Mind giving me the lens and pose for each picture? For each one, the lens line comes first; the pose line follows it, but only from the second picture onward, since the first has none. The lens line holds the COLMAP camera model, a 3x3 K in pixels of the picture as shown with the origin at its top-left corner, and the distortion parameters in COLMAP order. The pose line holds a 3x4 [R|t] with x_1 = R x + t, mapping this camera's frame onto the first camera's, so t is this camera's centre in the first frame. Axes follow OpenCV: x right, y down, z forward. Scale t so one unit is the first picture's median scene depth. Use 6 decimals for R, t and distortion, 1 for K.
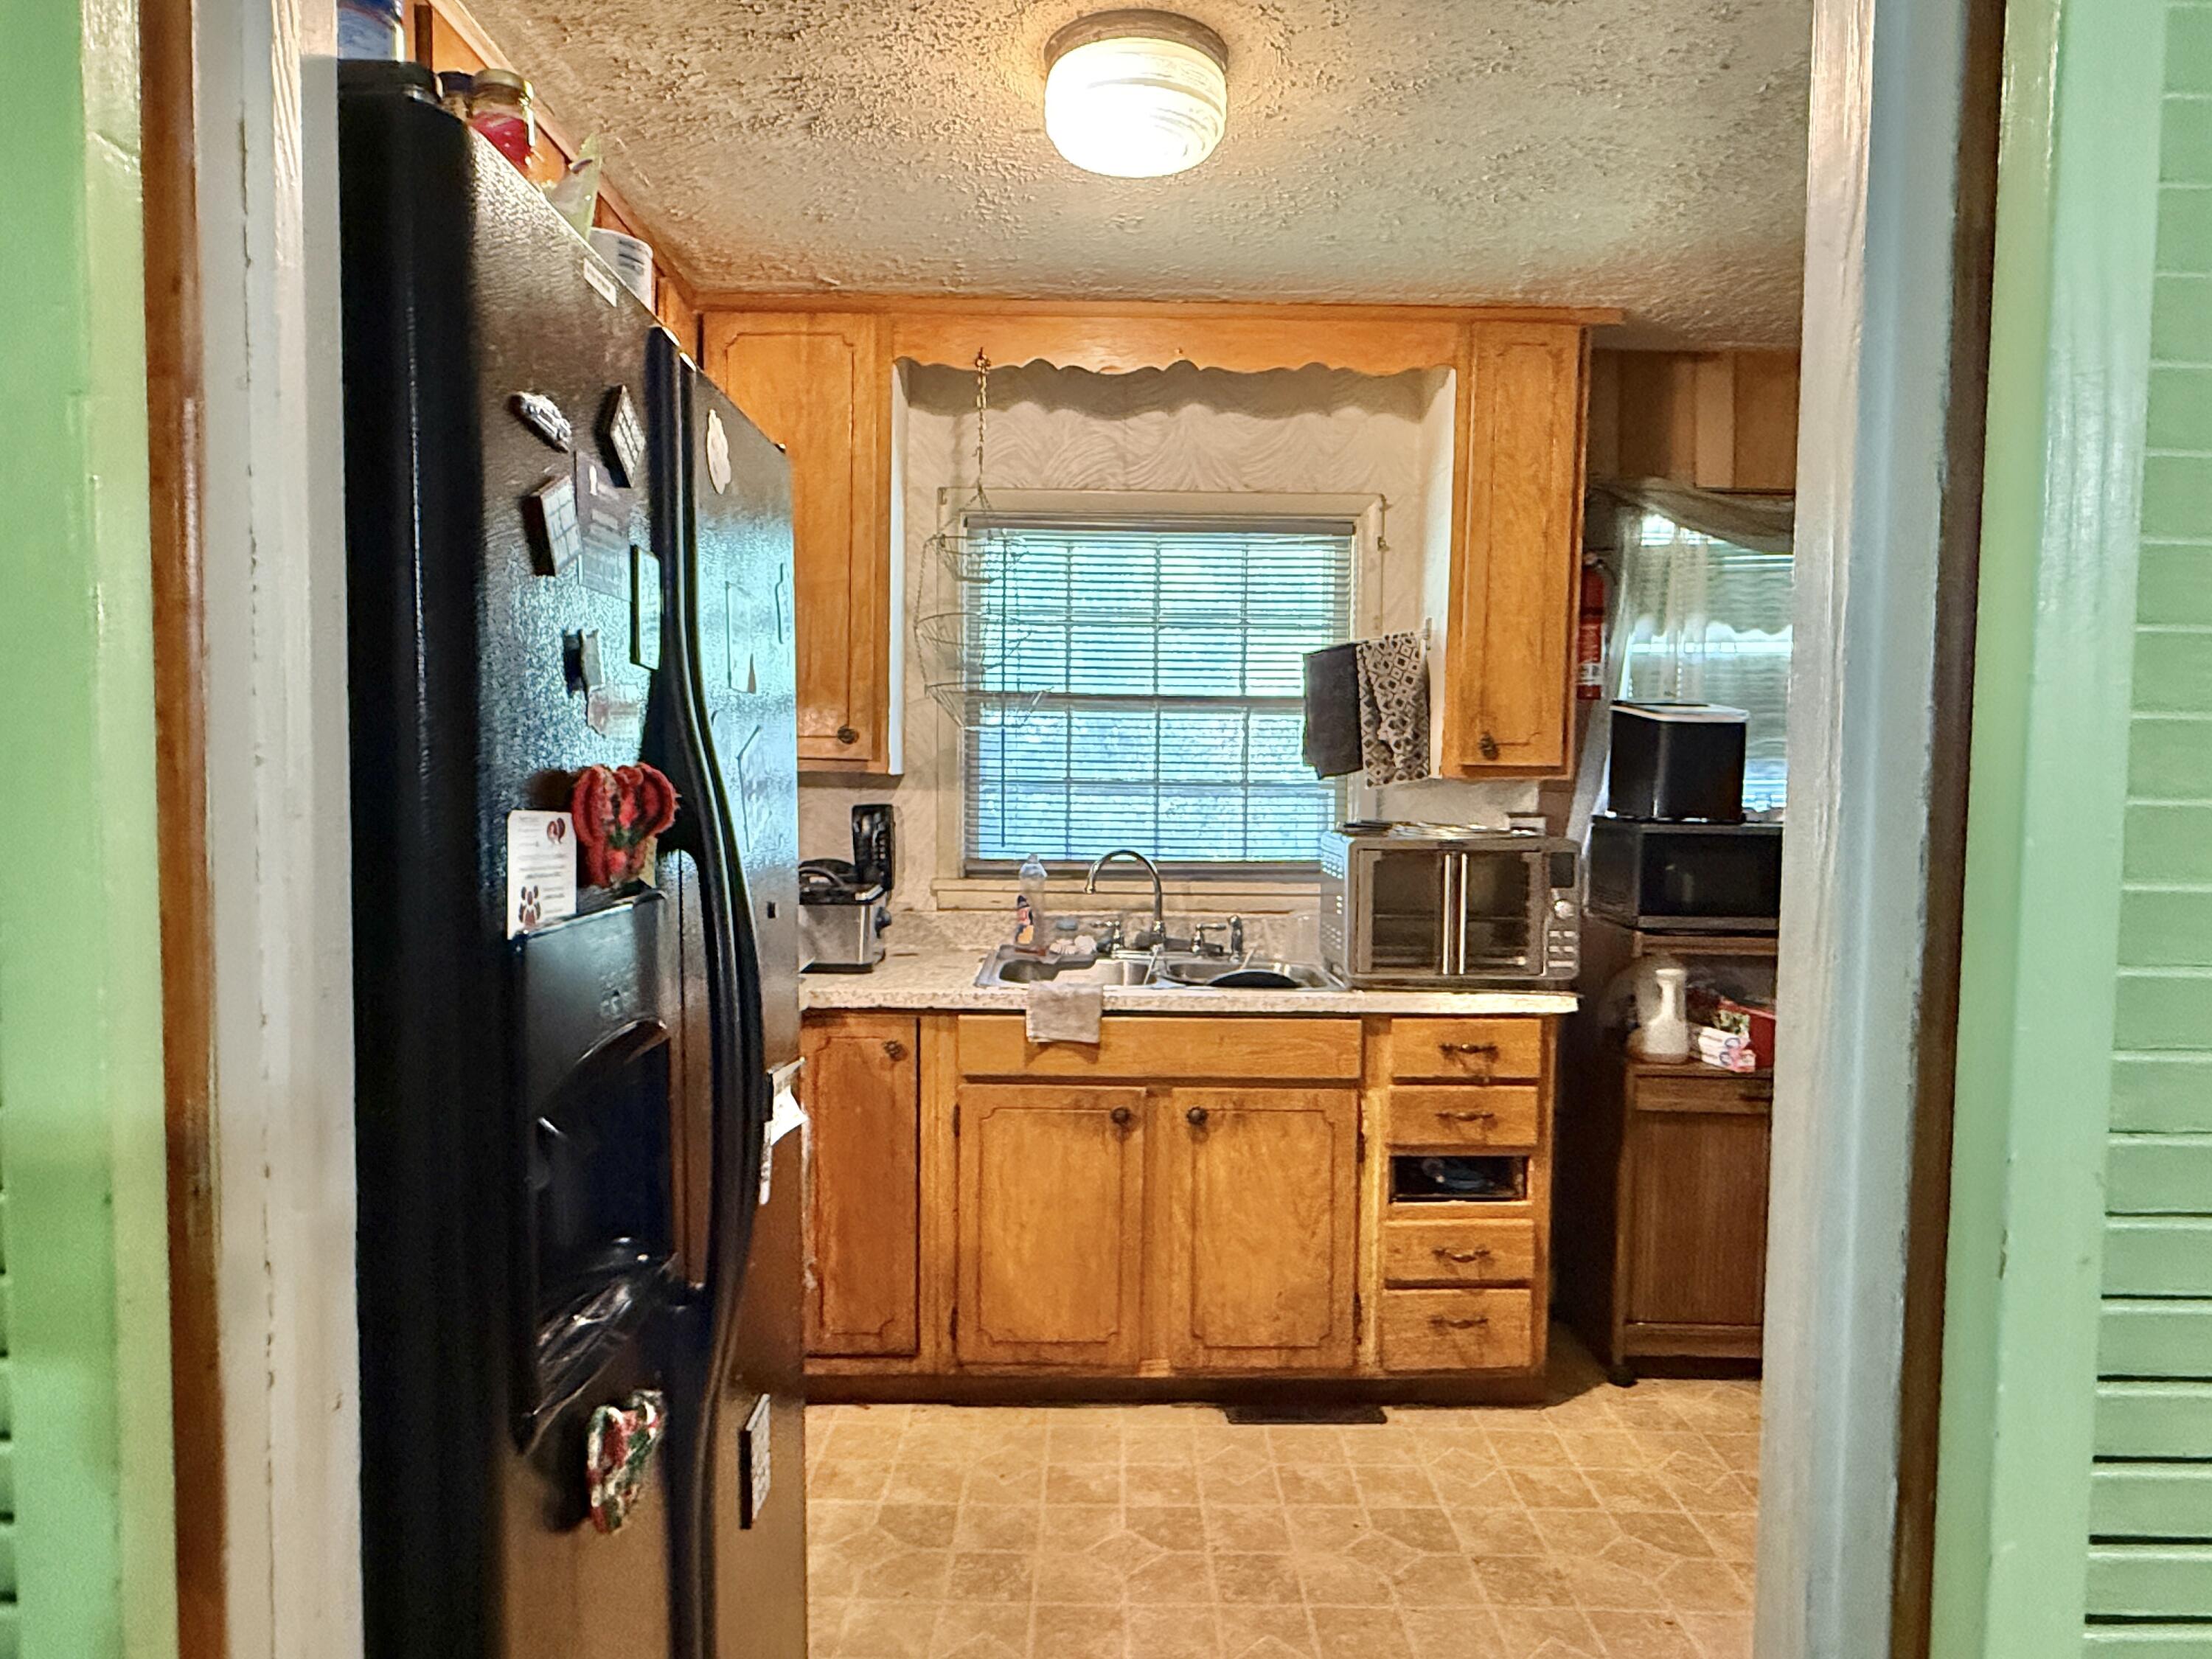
lens RADIAL K [[1367.4, 0, 1098.3], [0, 1367.4, 838.0], [0, 0, 1]] dist [-0.007040, 0.009037]
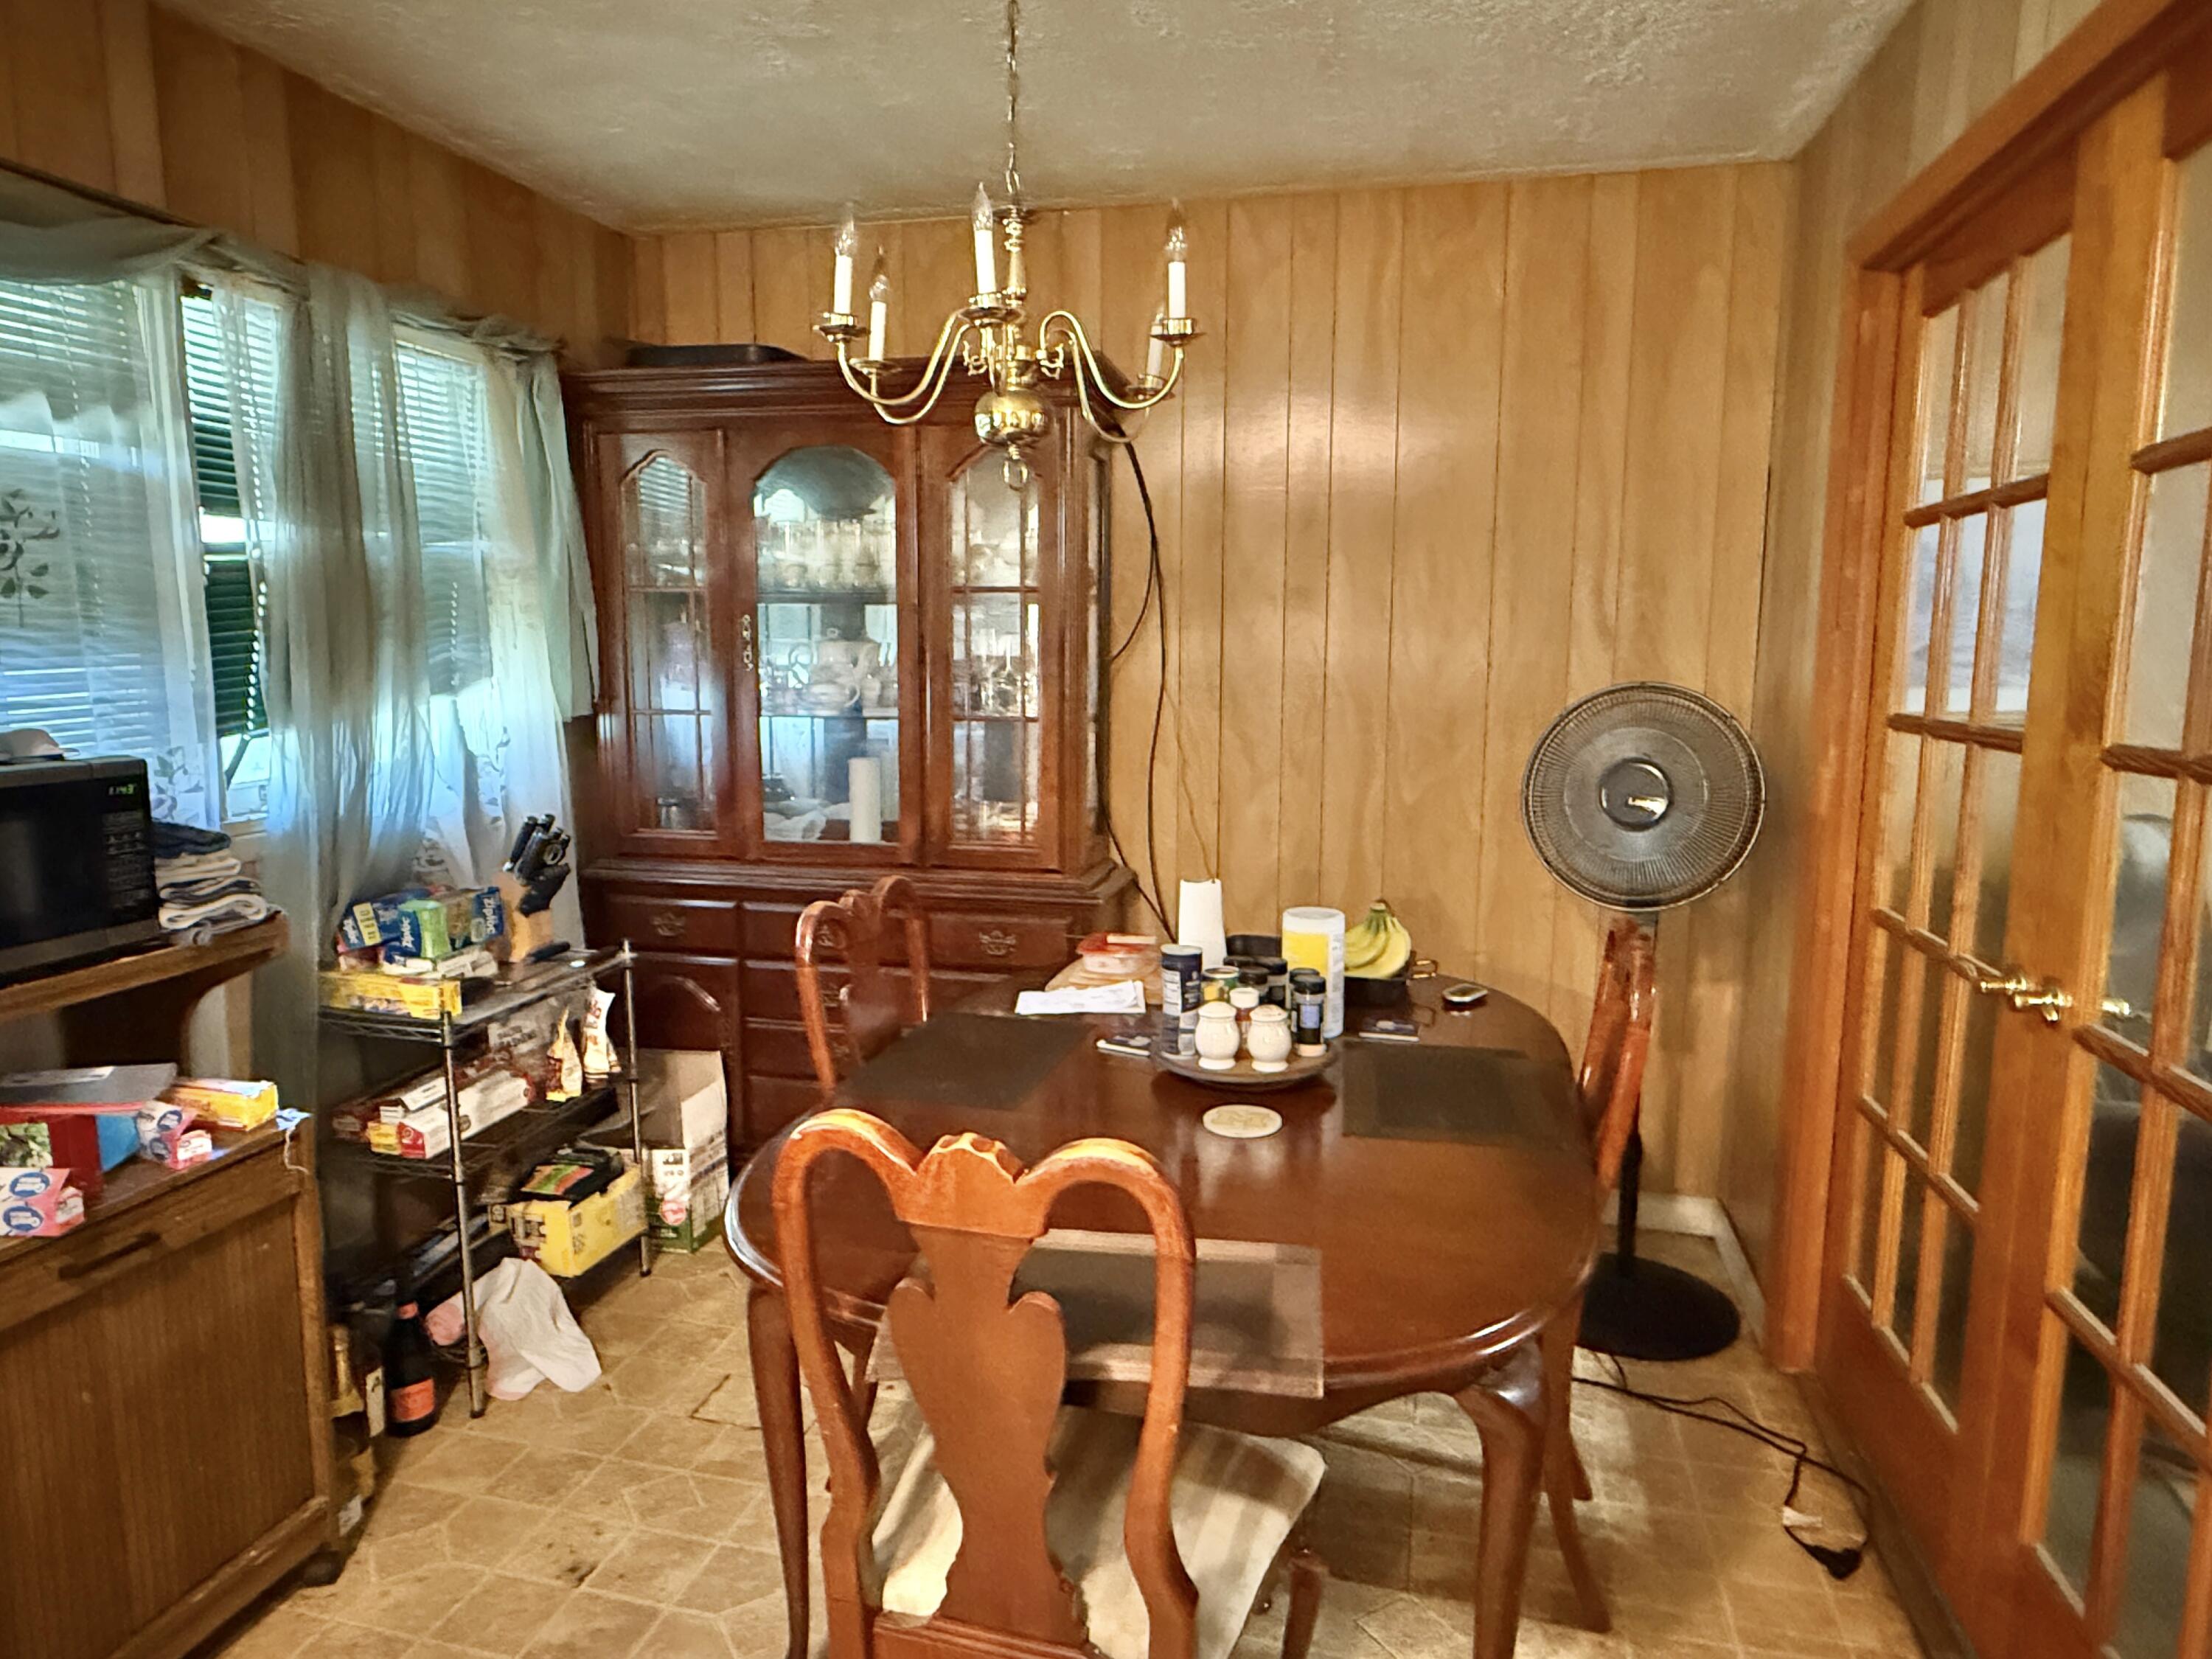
lens RADIAL K [[1367.4, 0, 1095.0], [0, 1367.4, 831.9], [0, 0, 1]] dist [-0.007040, 0.009037]
pose [[0.238359, -0.147783, 0.959867, 0.075859], [0.050181, 0.988908, 0.139793, -0.036986], [-0.969880, 0.014846, 0.243131, 0.464884]]
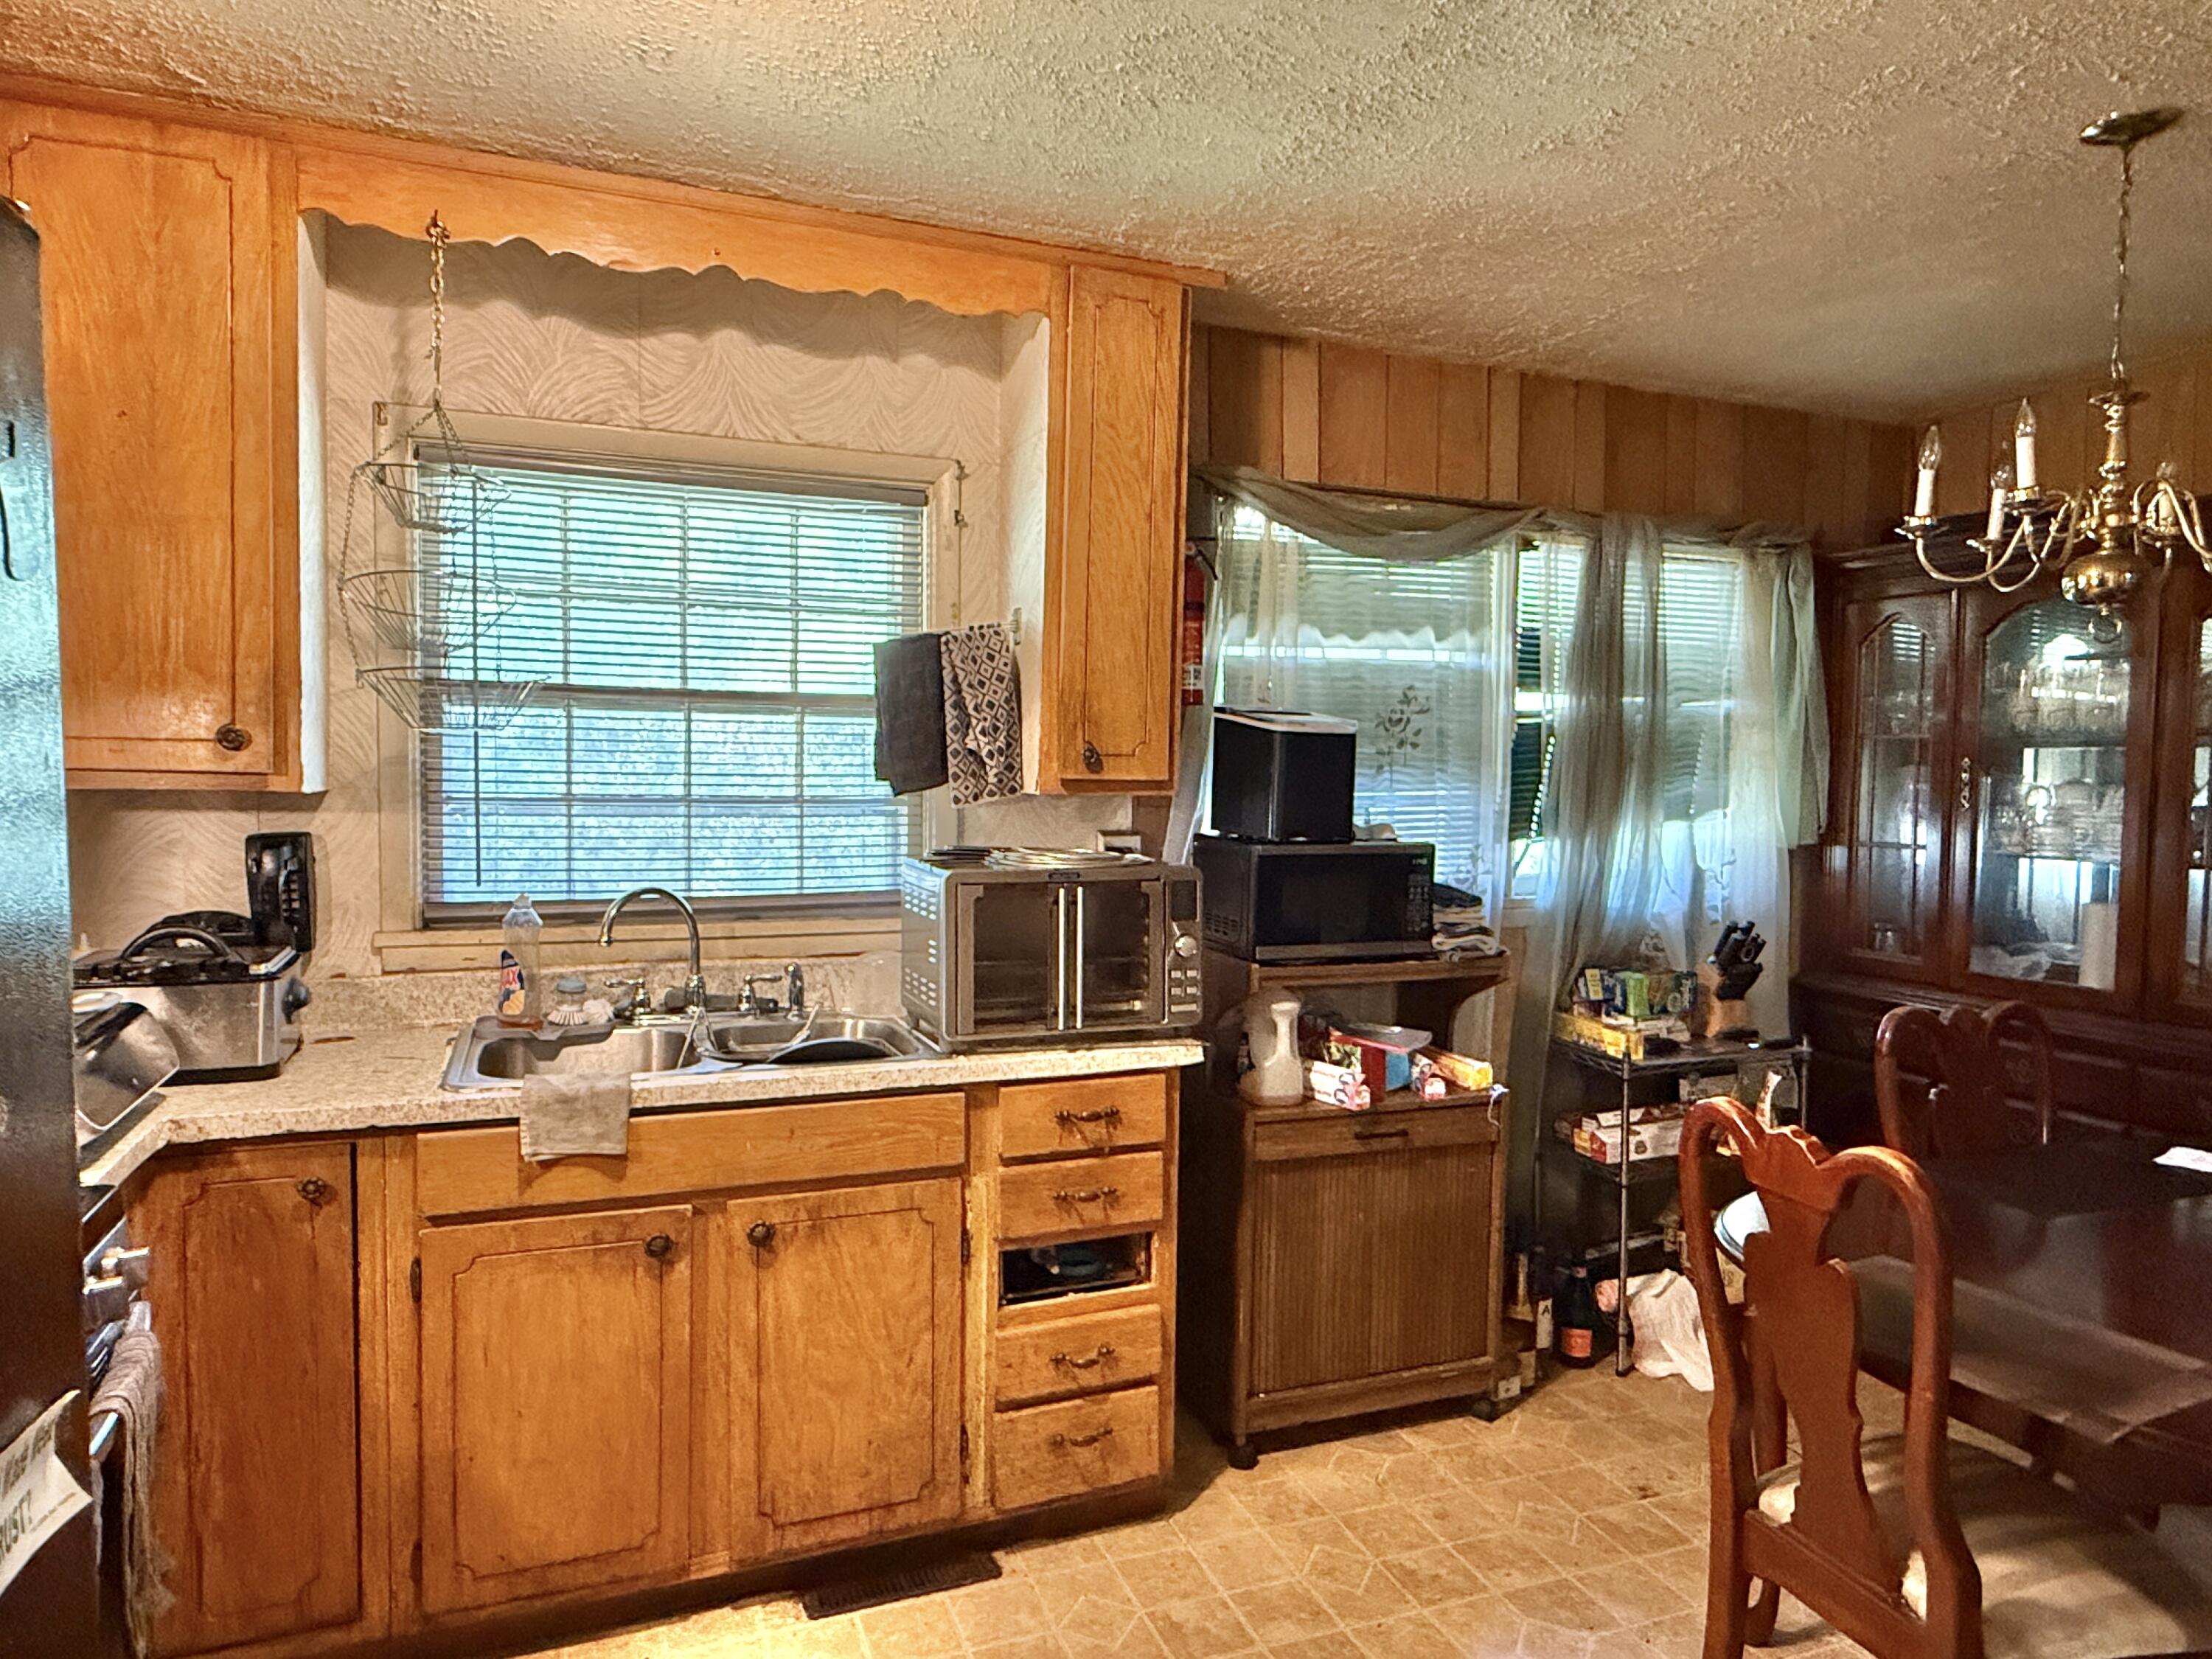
lens RADIAL K [[1367.4, 0, 1107.4], [0, 1367.4, 833.1], [0, 0, 1]] dist [-0.007040, 0.009037]
pose [[0.932681, -0.015895, 0.360352, -0.018971], [0.016287, 0.999865, 0.001946, -0.020904], [-0.360334, 0.004054, 0.932814, 0.189495]]
